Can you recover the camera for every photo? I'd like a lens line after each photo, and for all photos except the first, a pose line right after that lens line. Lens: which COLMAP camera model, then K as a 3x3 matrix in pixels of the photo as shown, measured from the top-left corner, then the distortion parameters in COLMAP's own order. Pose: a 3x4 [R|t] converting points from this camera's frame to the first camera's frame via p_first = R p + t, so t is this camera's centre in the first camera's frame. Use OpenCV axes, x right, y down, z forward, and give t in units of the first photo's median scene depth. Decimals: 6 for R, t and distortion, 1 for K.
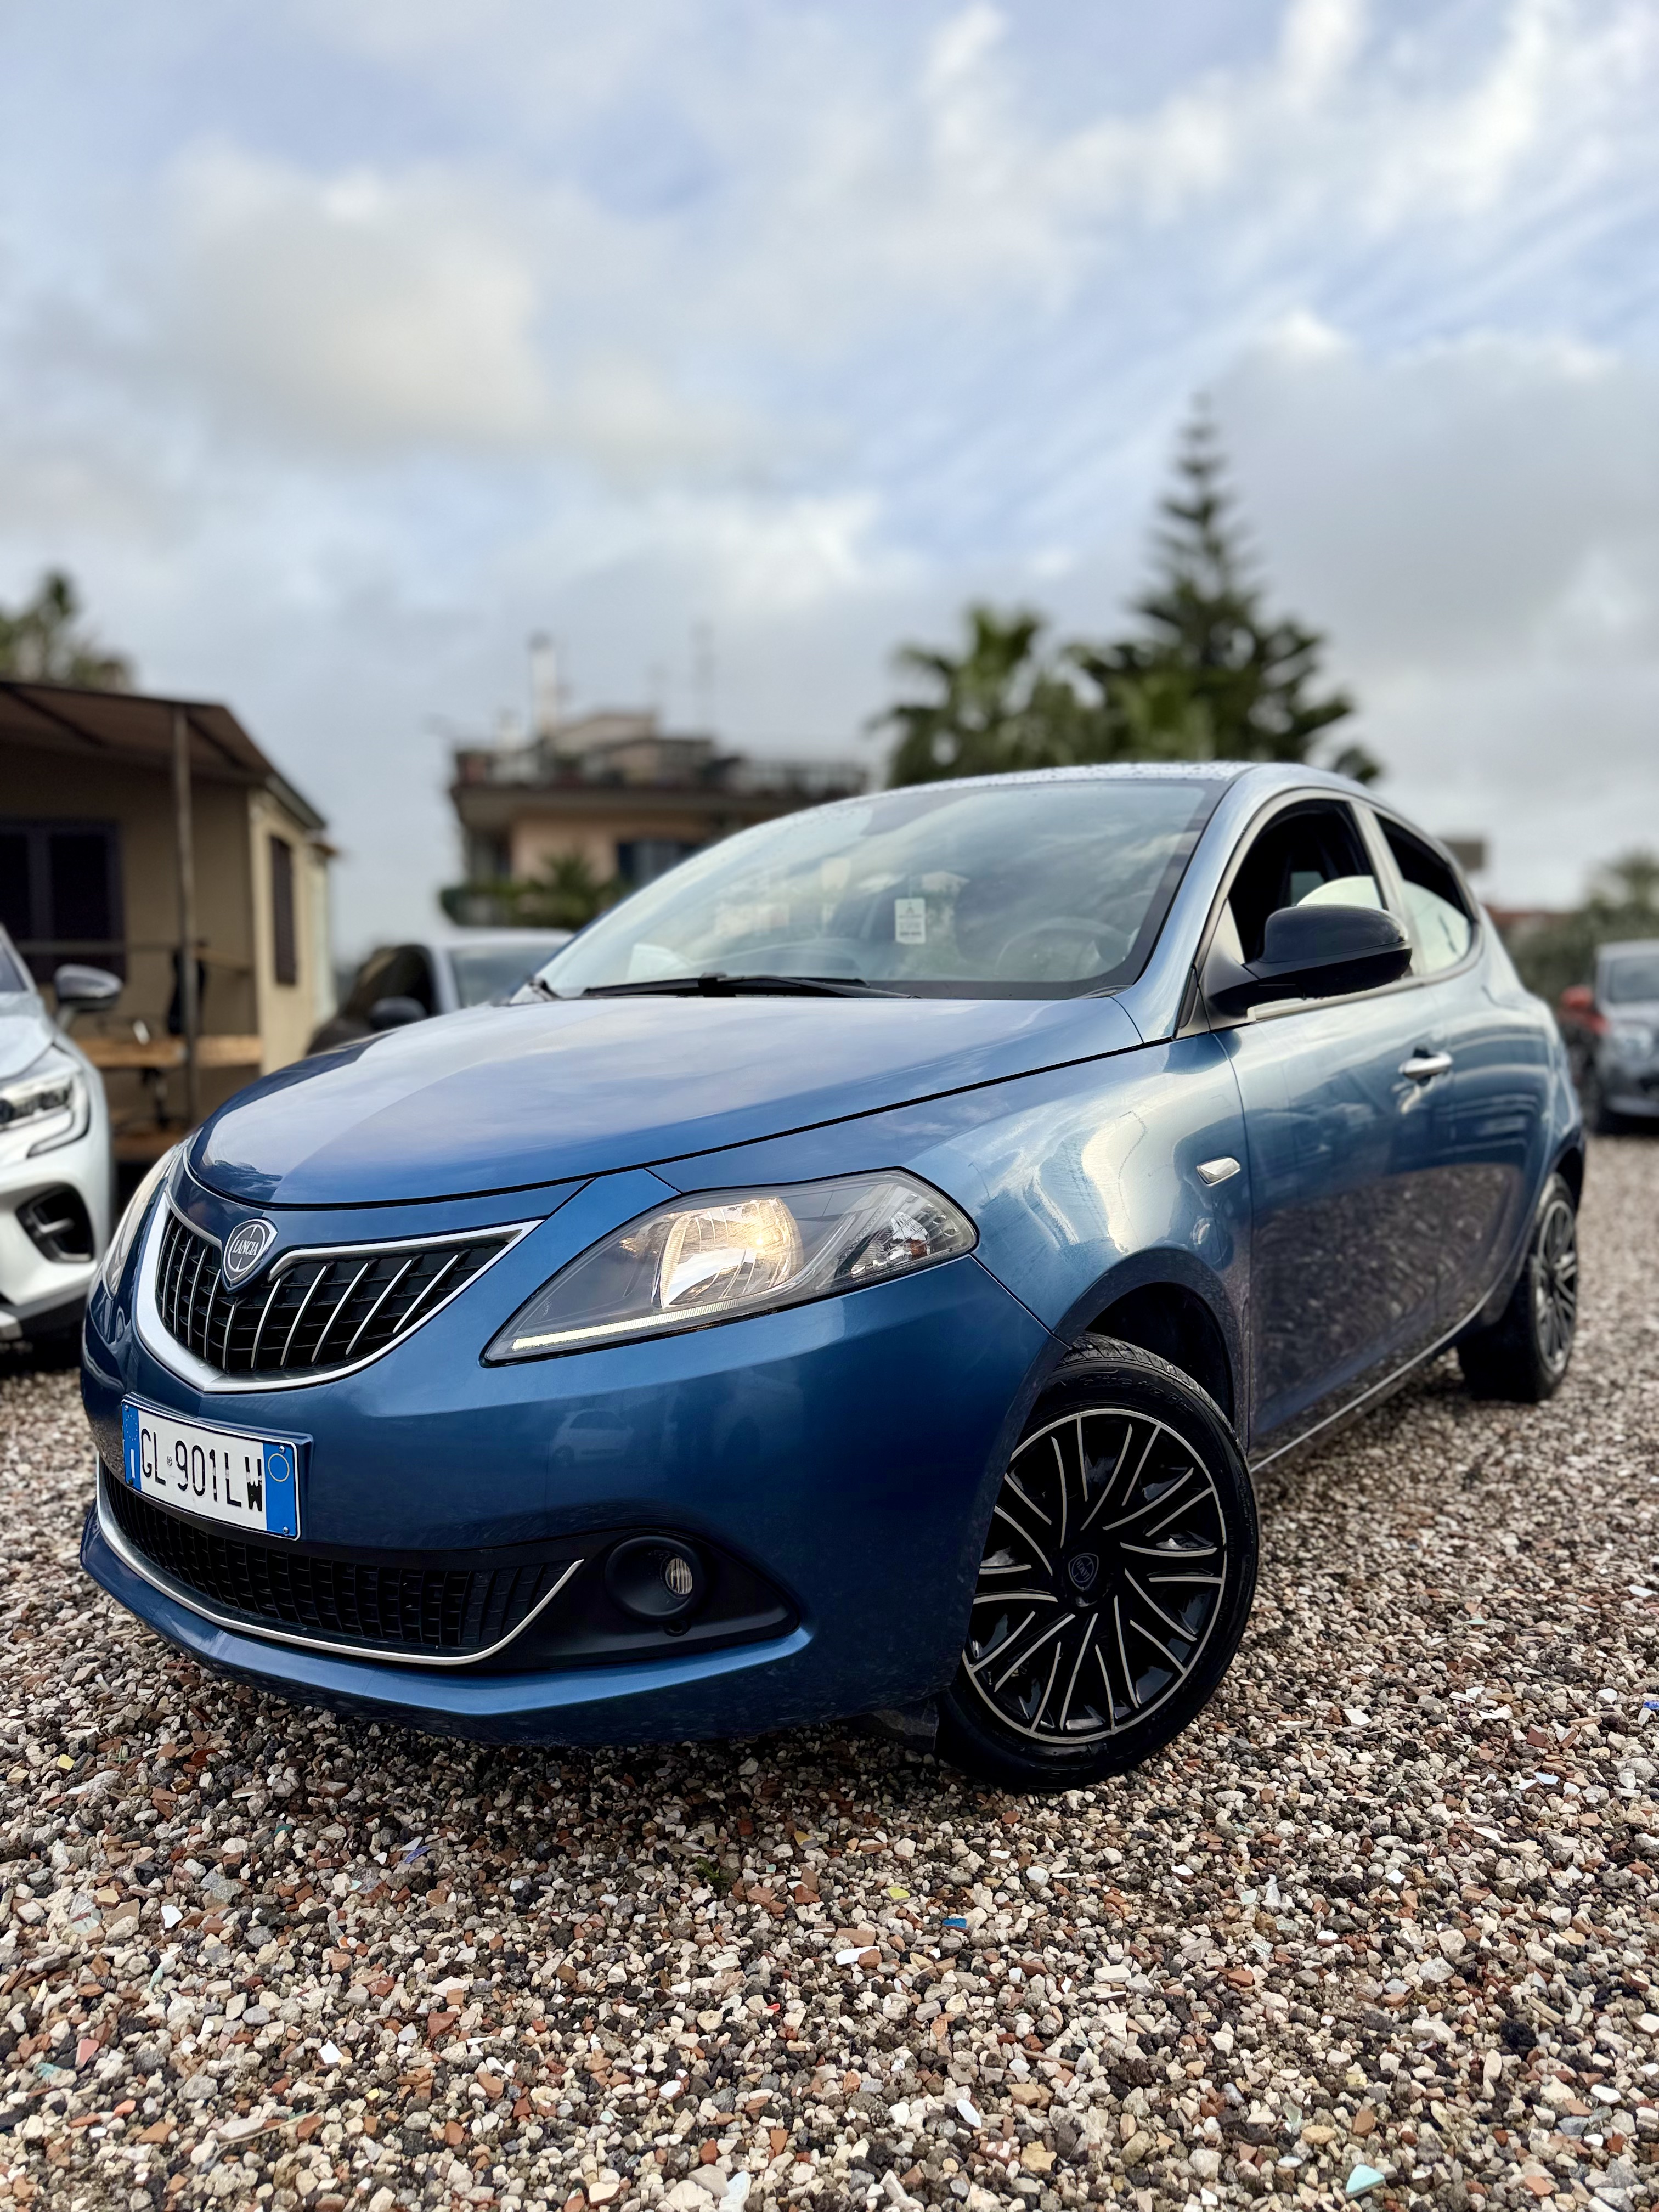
lens RADIAL K [[1544.4, 0, 808.6], [0, 1544.4, 1104.7], [0, 0, 1]] dist [0.004226, -0.006188]
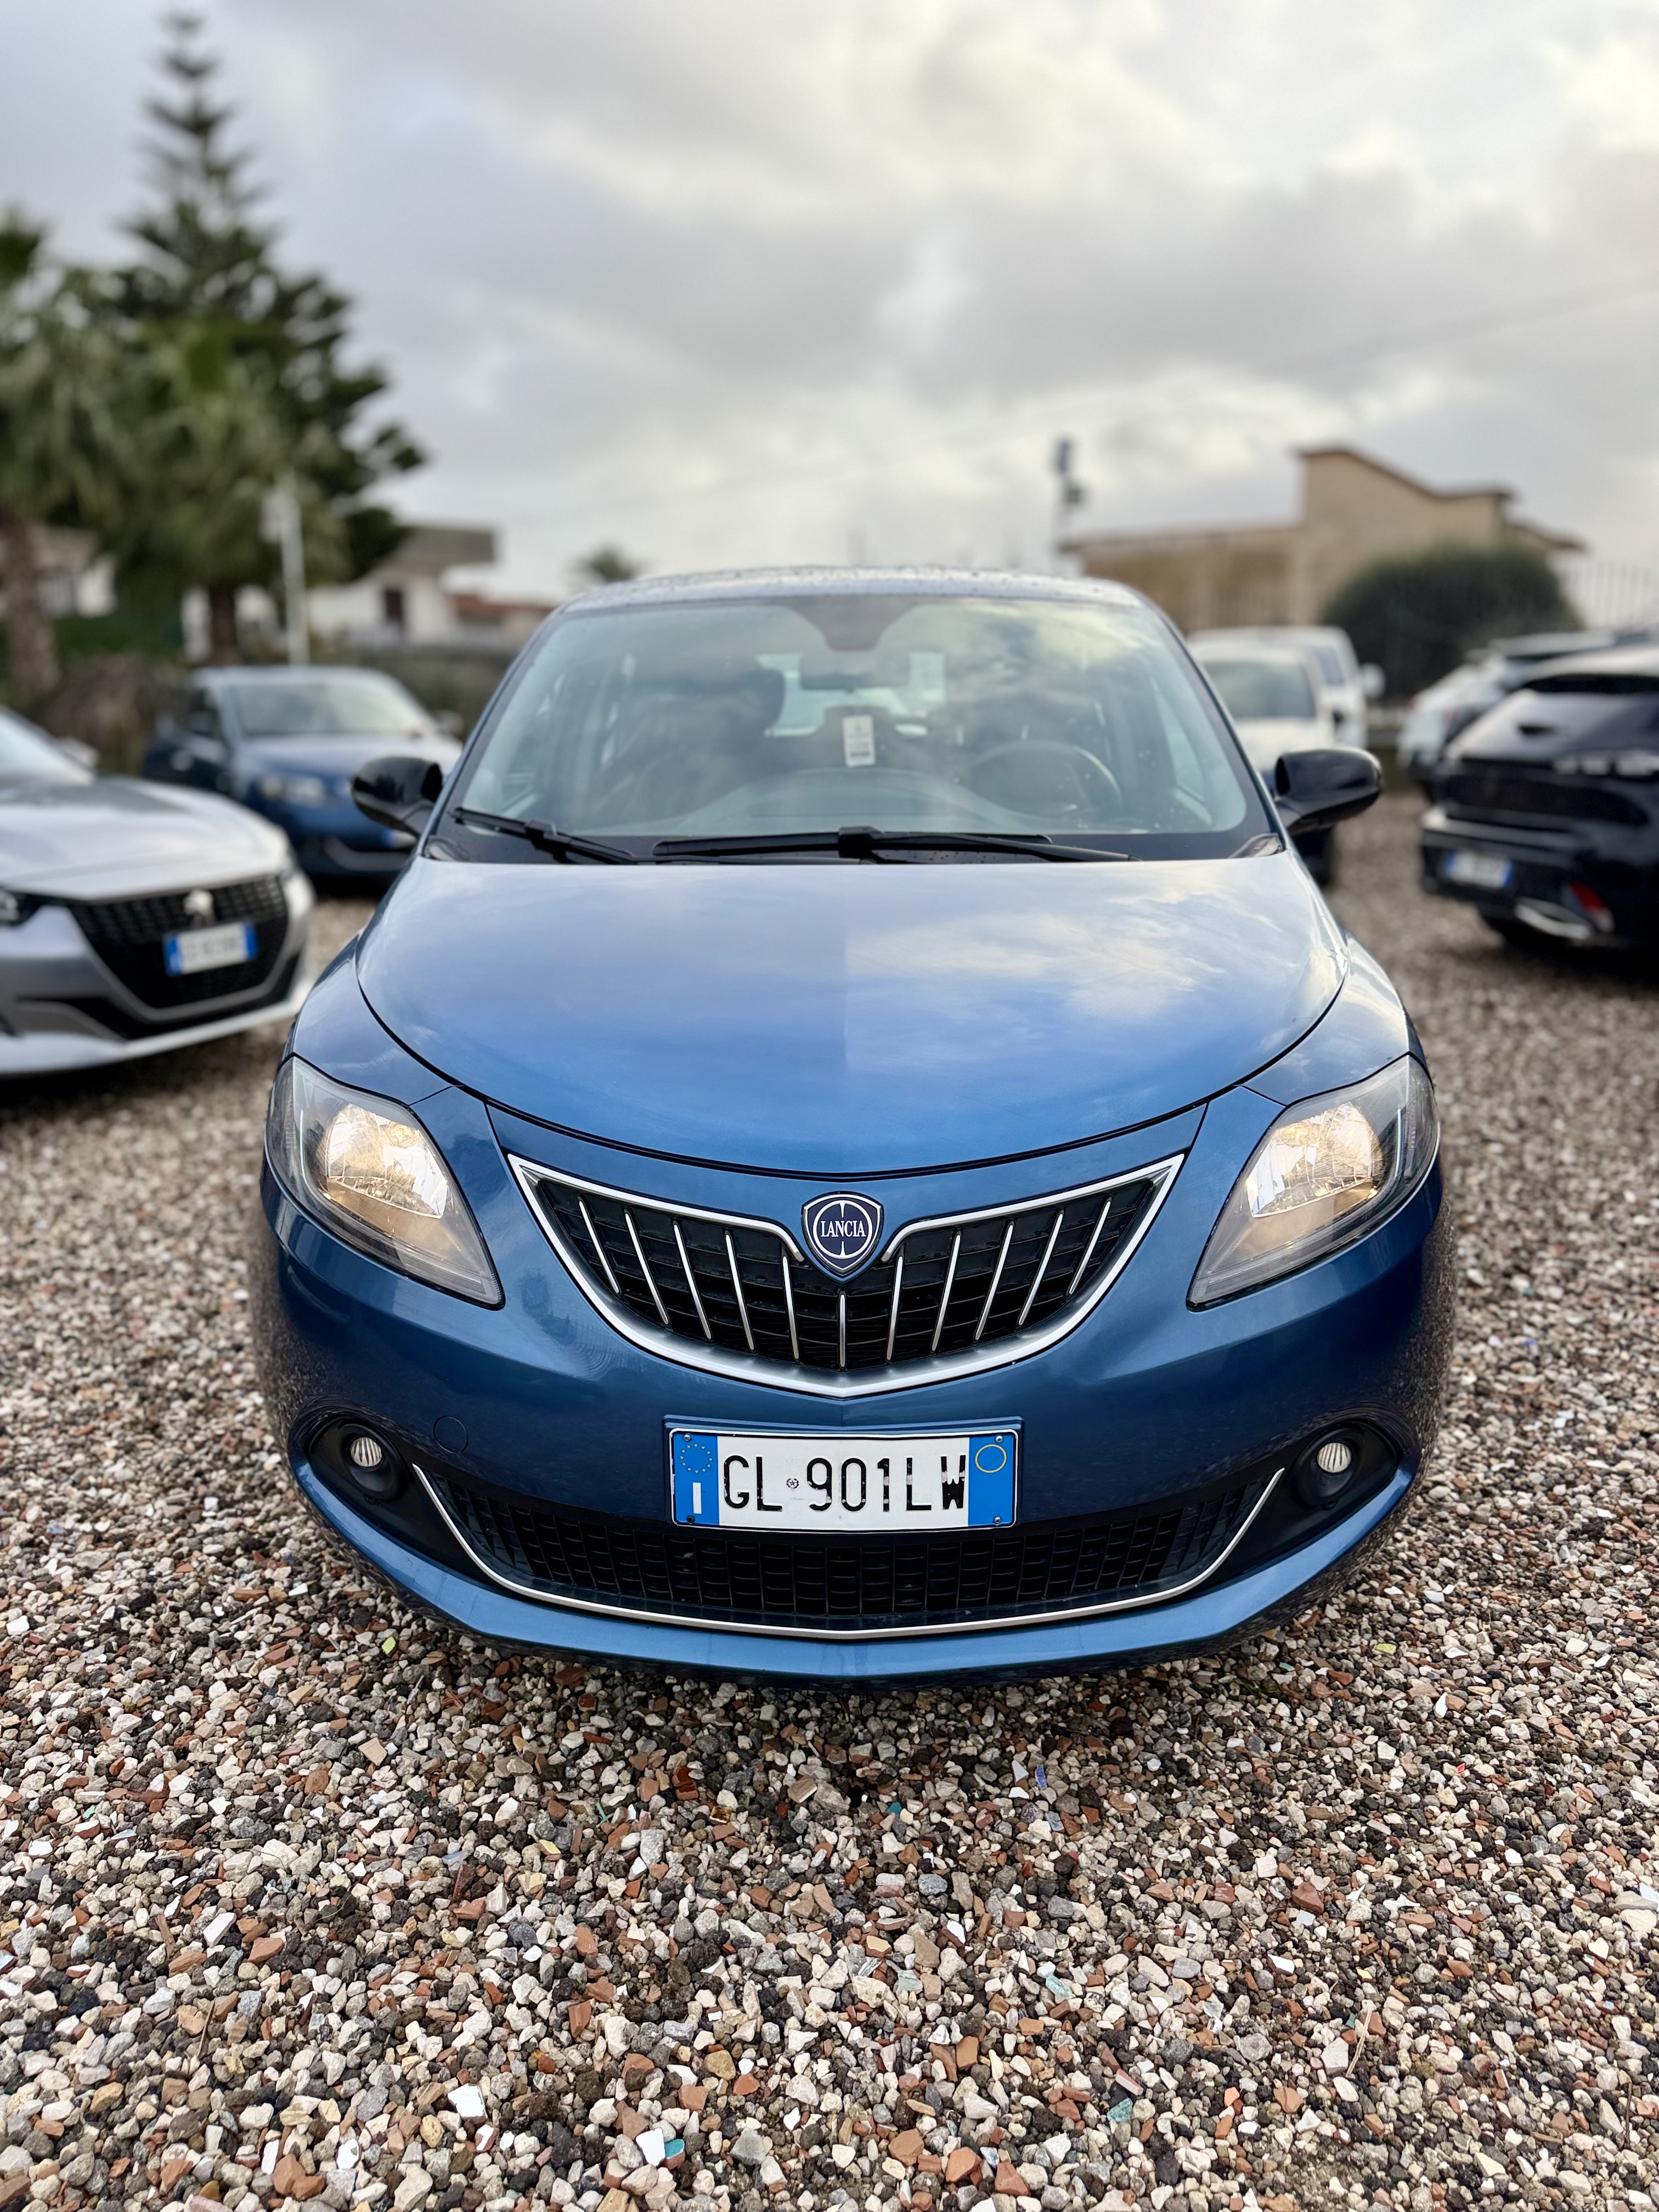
lens RADIAL K [[1544.4, 0, 815.2], [0, 1544.4, 1090.1], [0, 0, 1]] dist [0.004226, -0.006188]
pose [[0.820349, -0.141500, 0.554080, -0.881277], [0.036019, 0.979765, 0.196883, -0.161521], [-0.570727, -0.141555, 0.808846, 0.333054]]
